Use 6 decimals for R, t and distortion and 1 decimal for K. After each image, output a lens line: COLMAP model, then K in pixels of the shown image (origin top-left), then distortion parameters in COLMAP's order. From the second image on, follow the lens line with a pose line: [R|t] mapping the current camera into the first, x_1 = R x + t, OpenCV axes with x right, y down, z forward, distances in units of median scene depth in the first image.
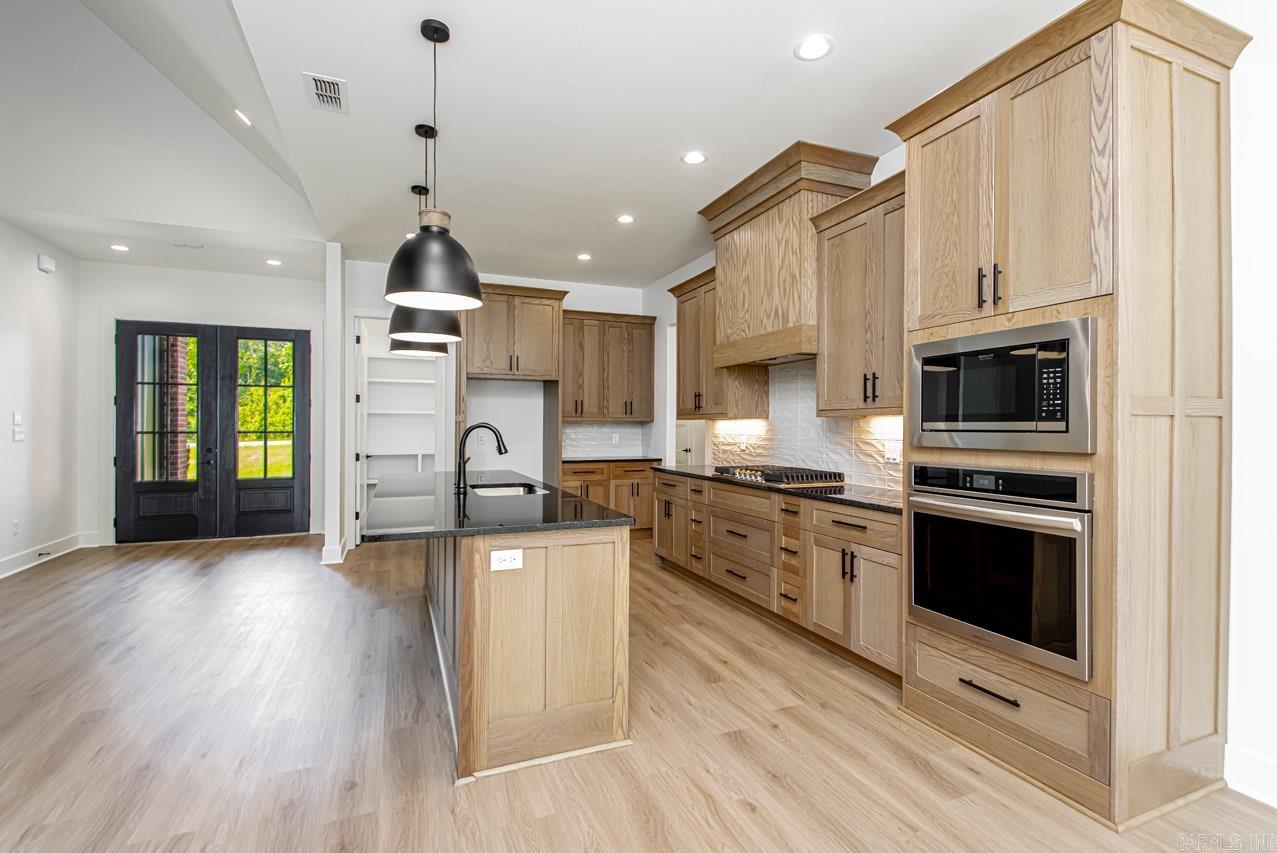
lens RADIAL K [[610.6, 0, 632.7], [0, 610.6, 407.8], [0, 0, 1]] dist [0.008130, -0.013857]
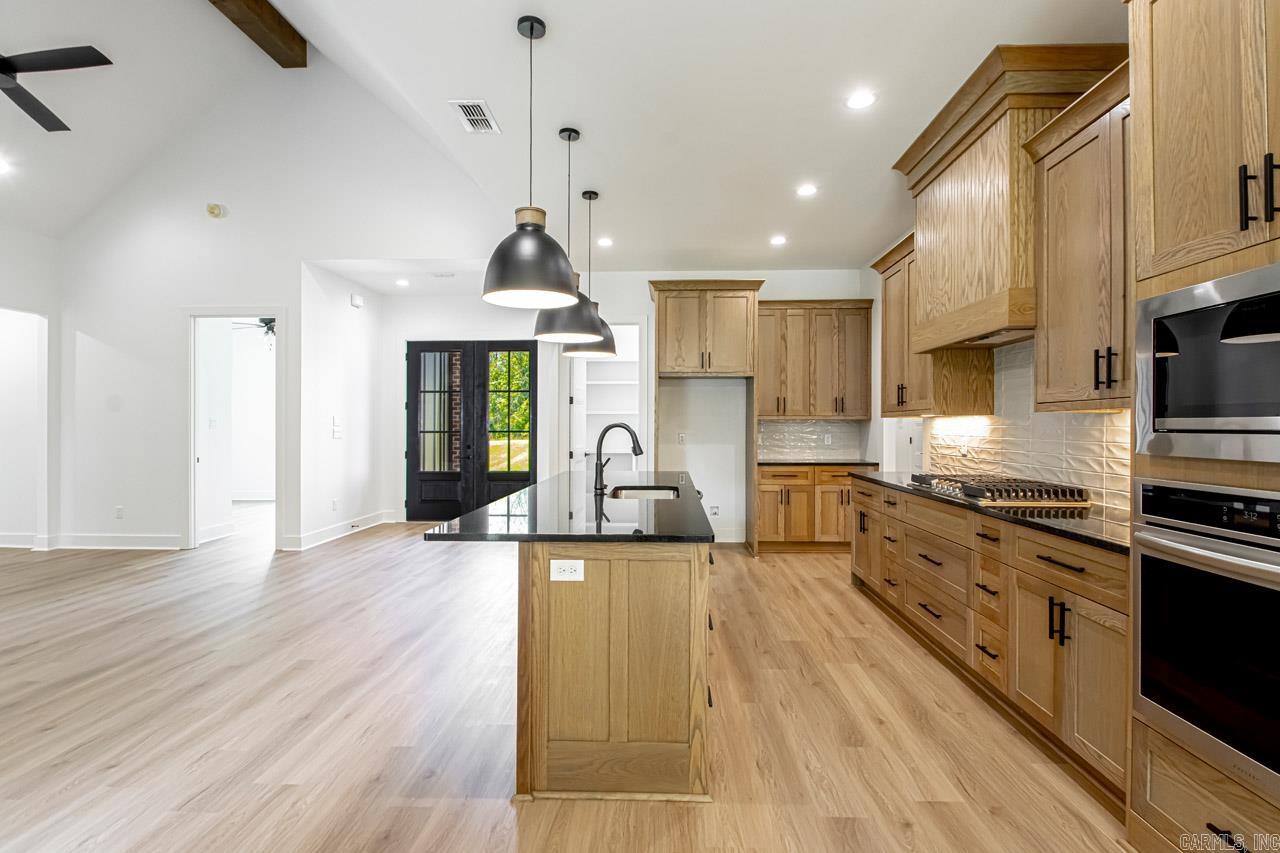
lens RADIAL K [[612.0, 0, 626.0], [0, 612.0, 408.1], [0, 0, 1]] dist [0.008130, -0.013857]
pose [[0.904467, -0.015597, -0.426258, 0.176070], [0.016447, 0.999863, -0.001687, 0.003556], [0.426226, -0.005485, 0.904600, 0.124850]]
